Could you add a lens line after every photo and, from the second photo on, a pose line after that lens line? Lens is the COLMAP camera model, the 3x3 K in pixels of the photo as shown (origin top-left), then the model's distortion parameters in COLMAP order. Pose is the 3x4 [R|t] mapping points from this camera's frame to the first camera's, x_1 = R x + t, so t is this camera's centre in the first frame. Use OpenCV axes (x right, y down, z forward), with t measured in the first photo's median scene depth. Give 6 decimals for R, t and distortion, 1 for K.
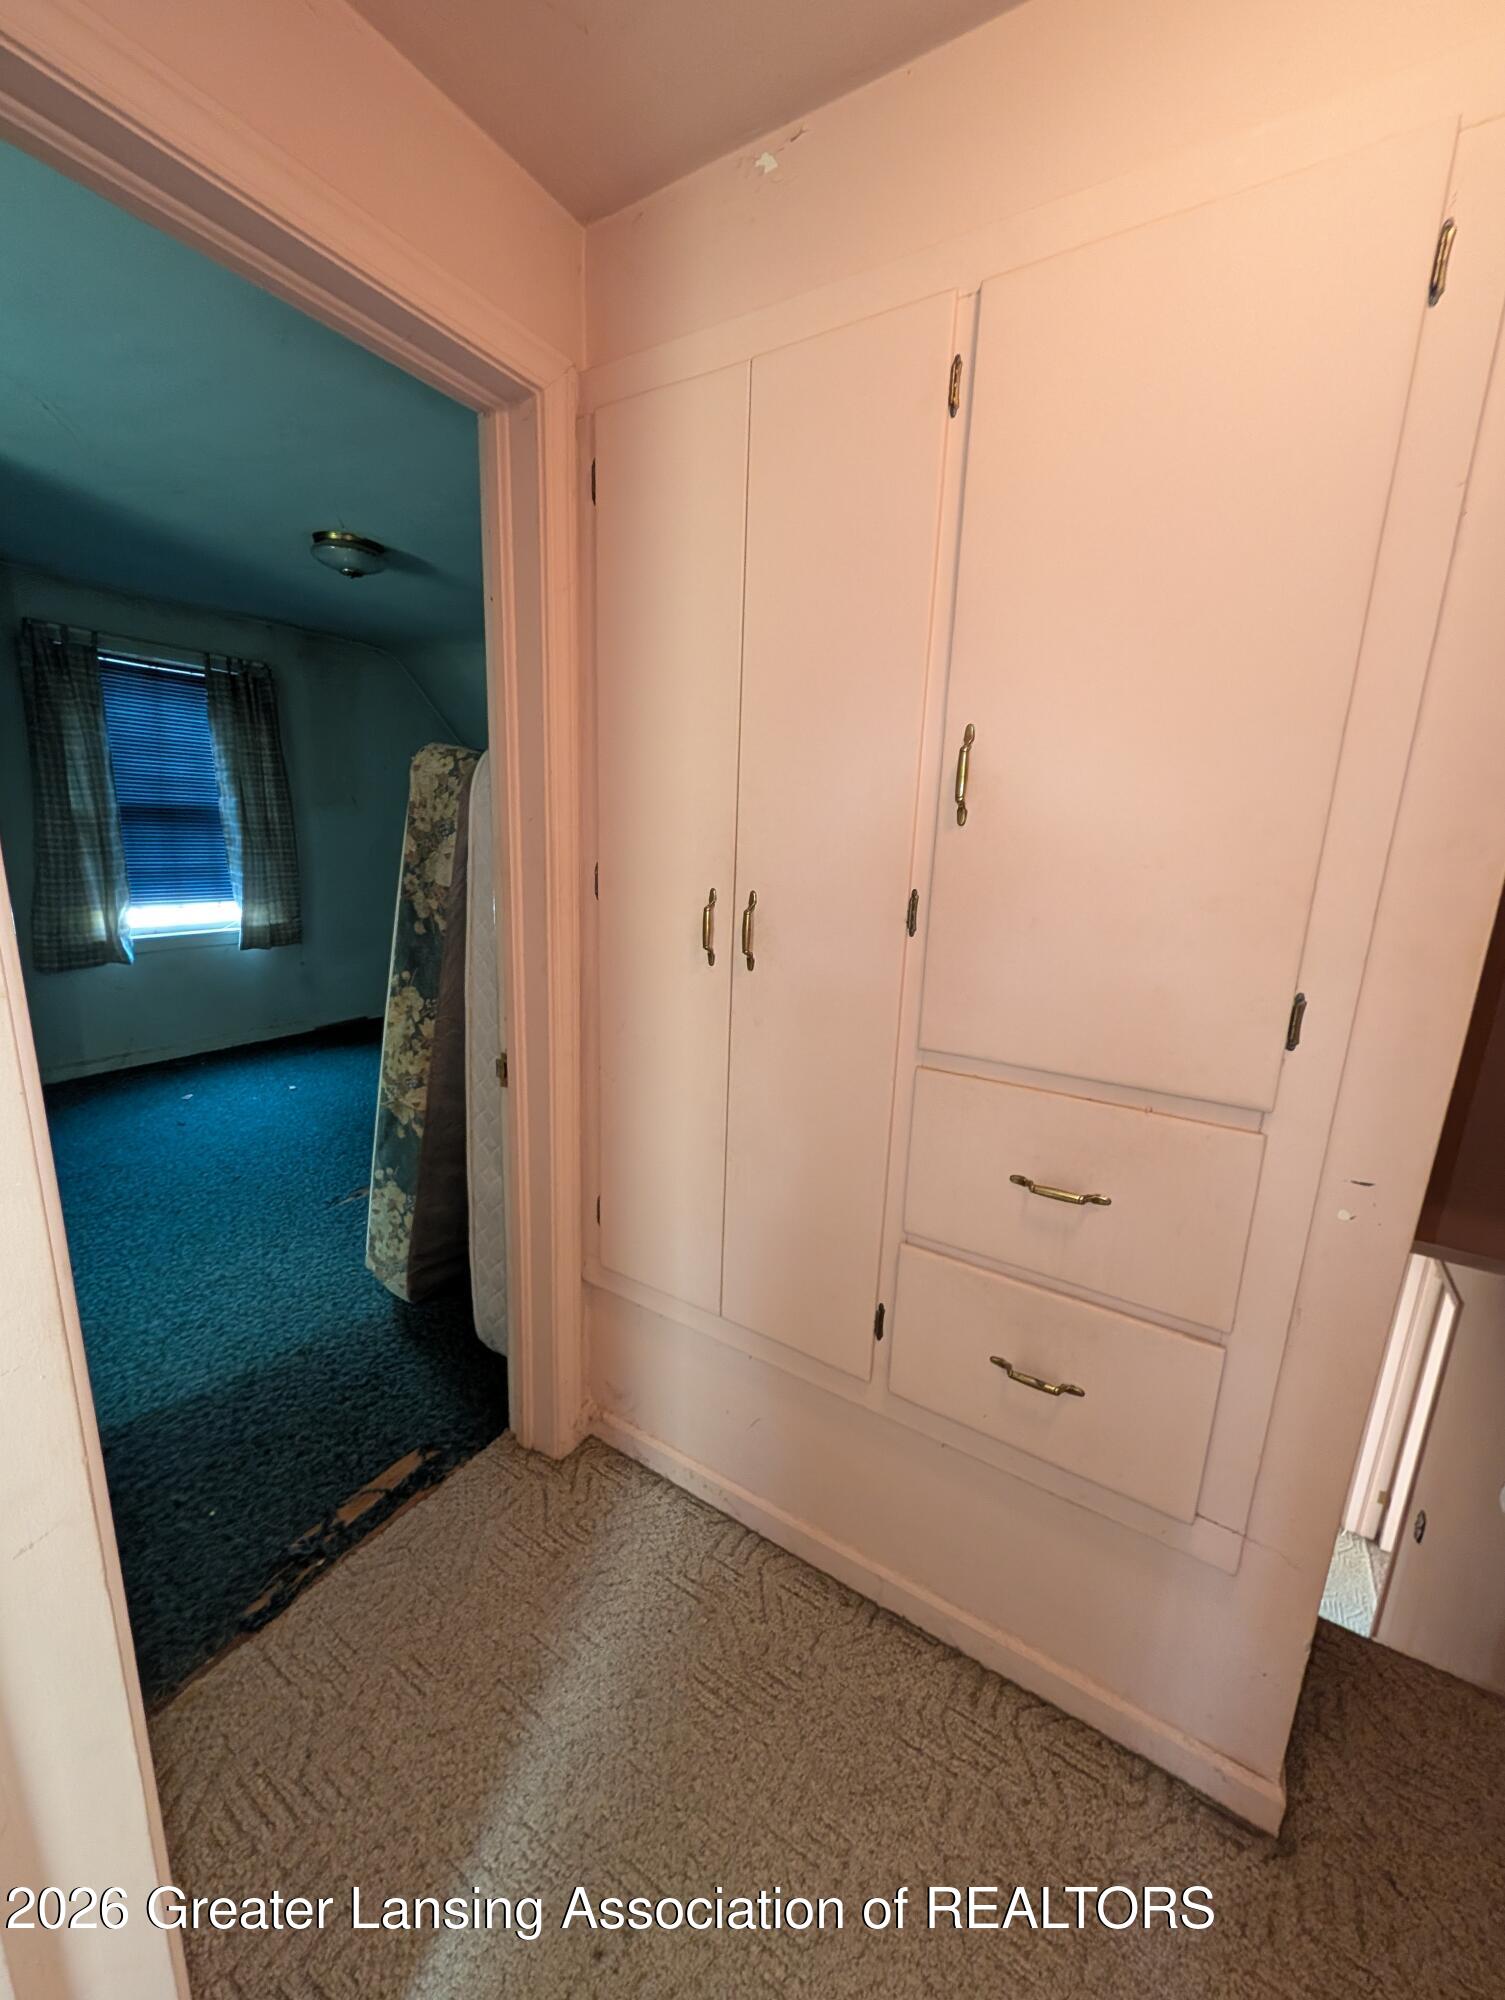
lens RADIAL K [[776.1, 0, 752.5], [0, 776.1, 1000.0], [0, 0, 1]] dist [-0.000668, -0.000177]
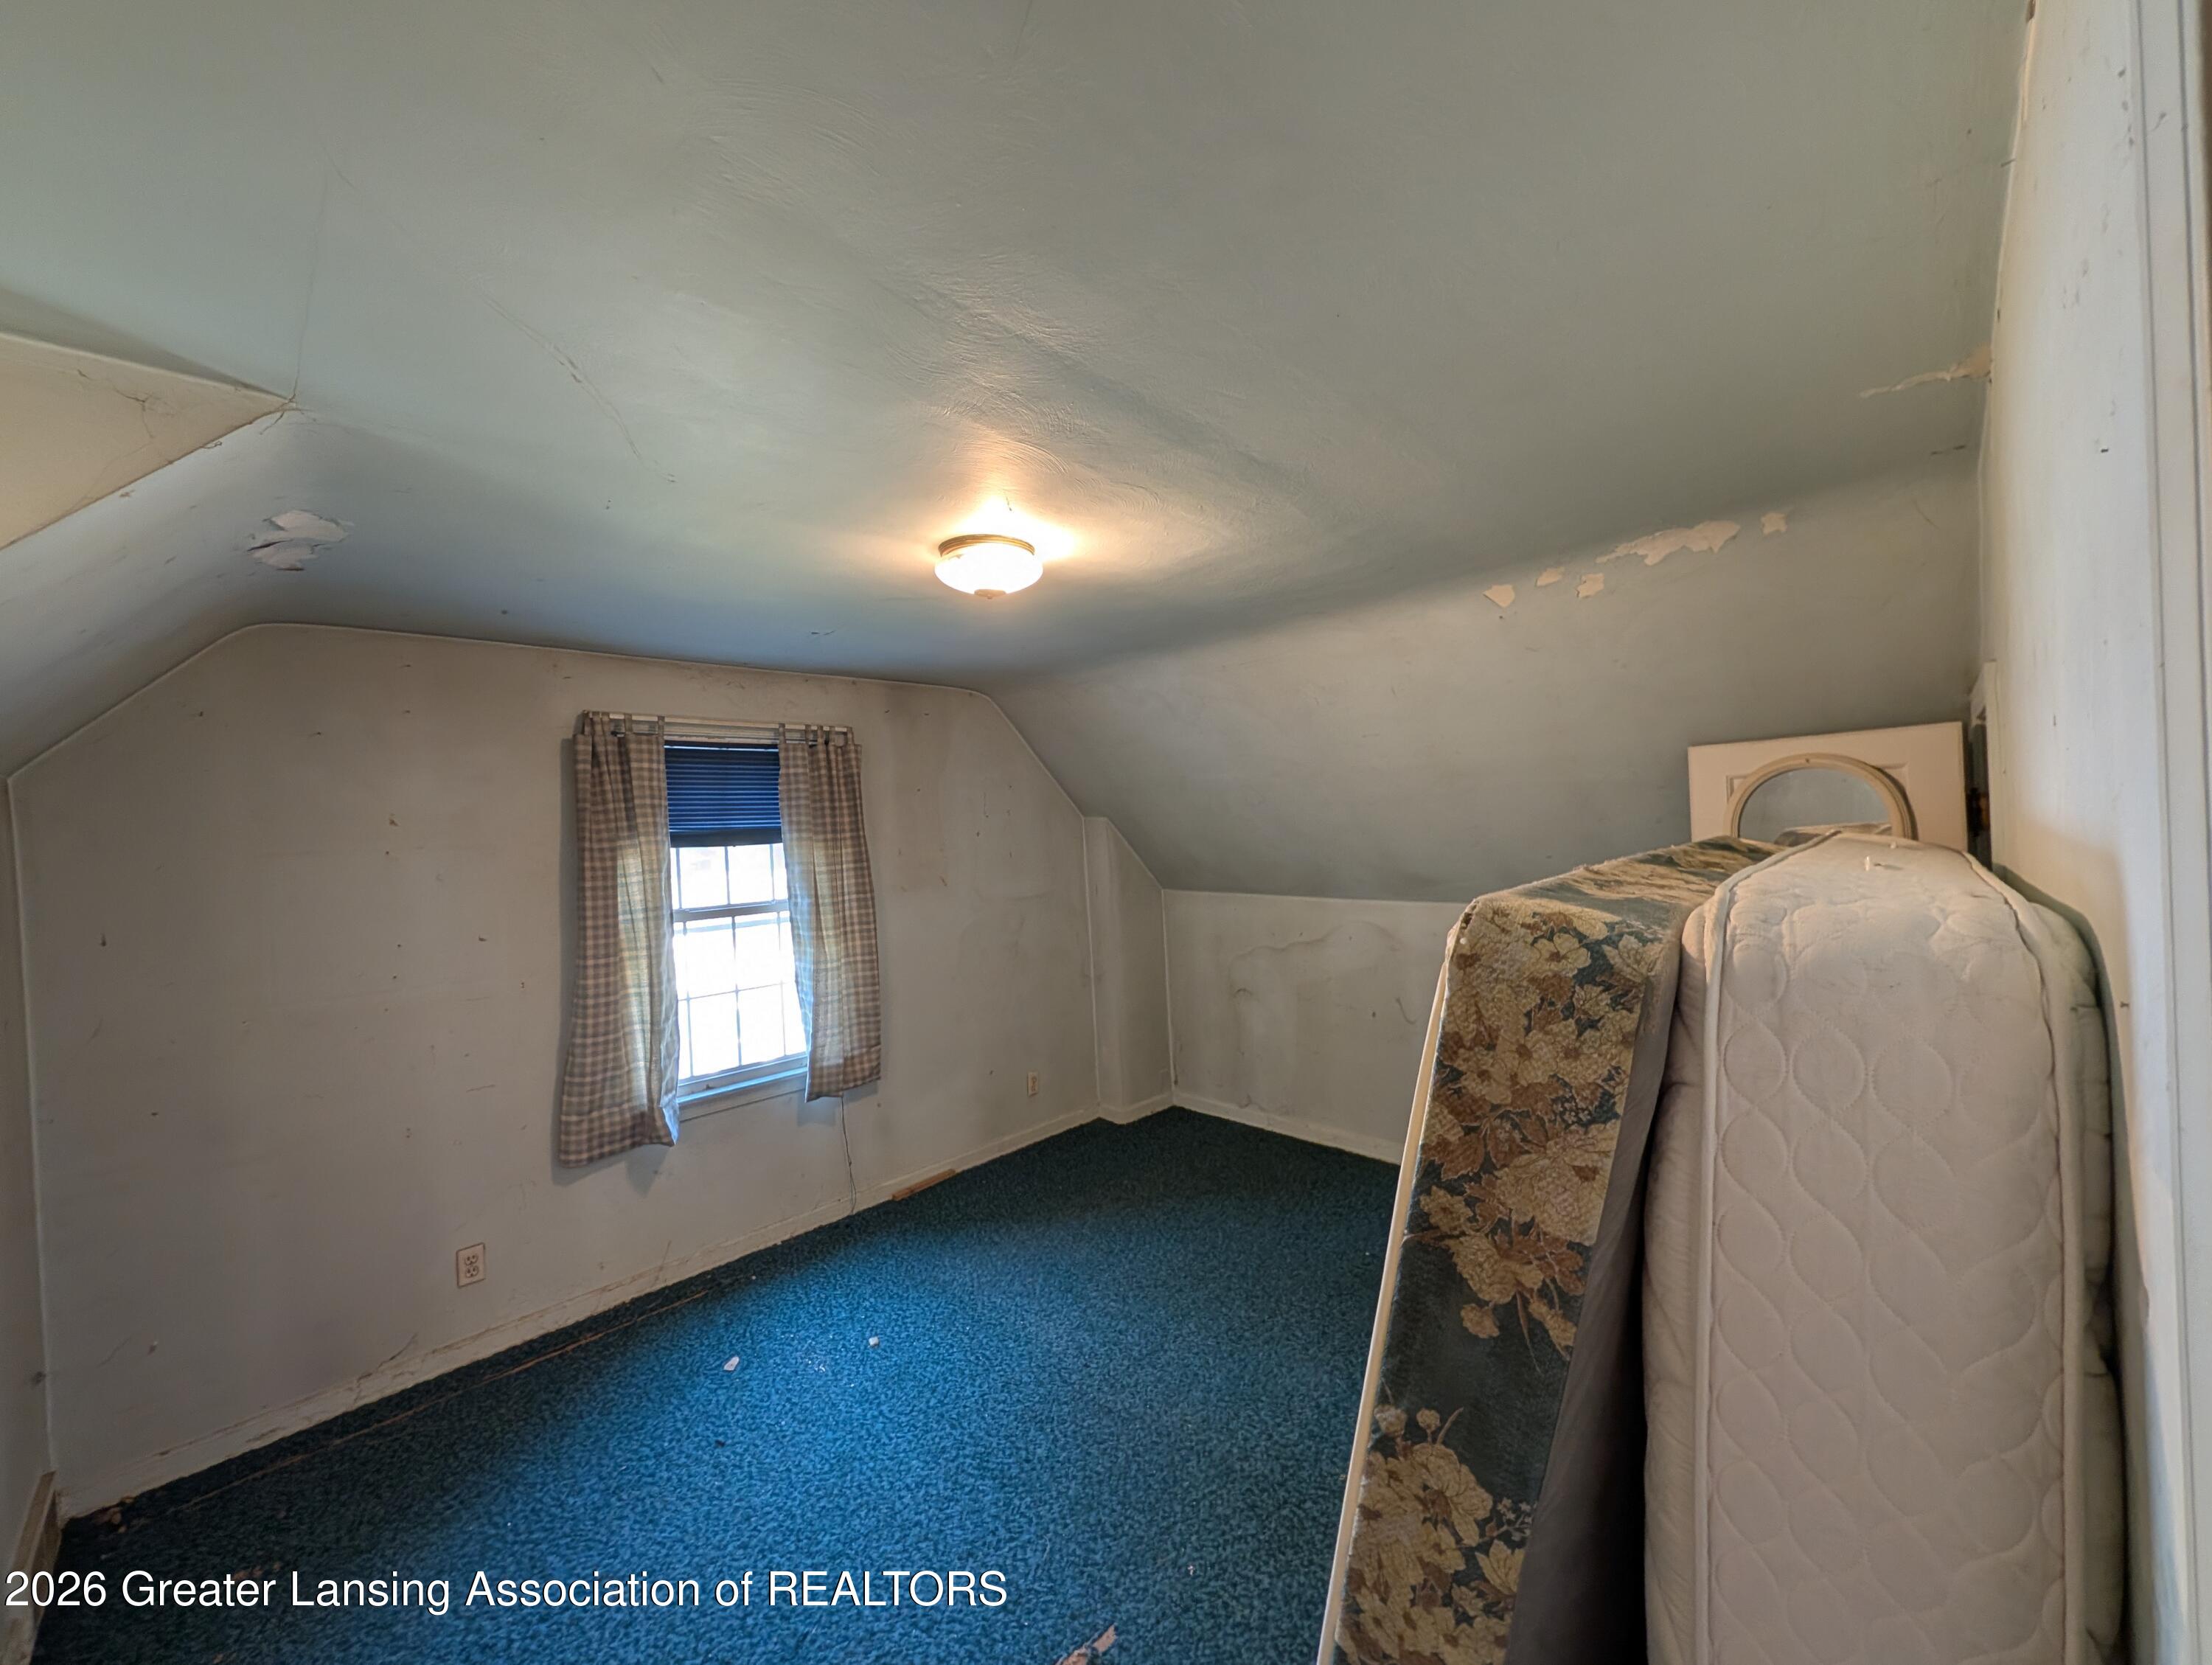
lens RADIAL K [[871.0, 0, 1106.0], [0, 871.0, 832.5], [0, 0, 1]] dist [0.023055, -0.000042]
pose [[0.984857, -0.097291, -0.143496, -0.524734], [0.066196, 0.976011, -0.207416, -0.264034], [0.160233, 0.194776, 0.967671, 0.432814]]
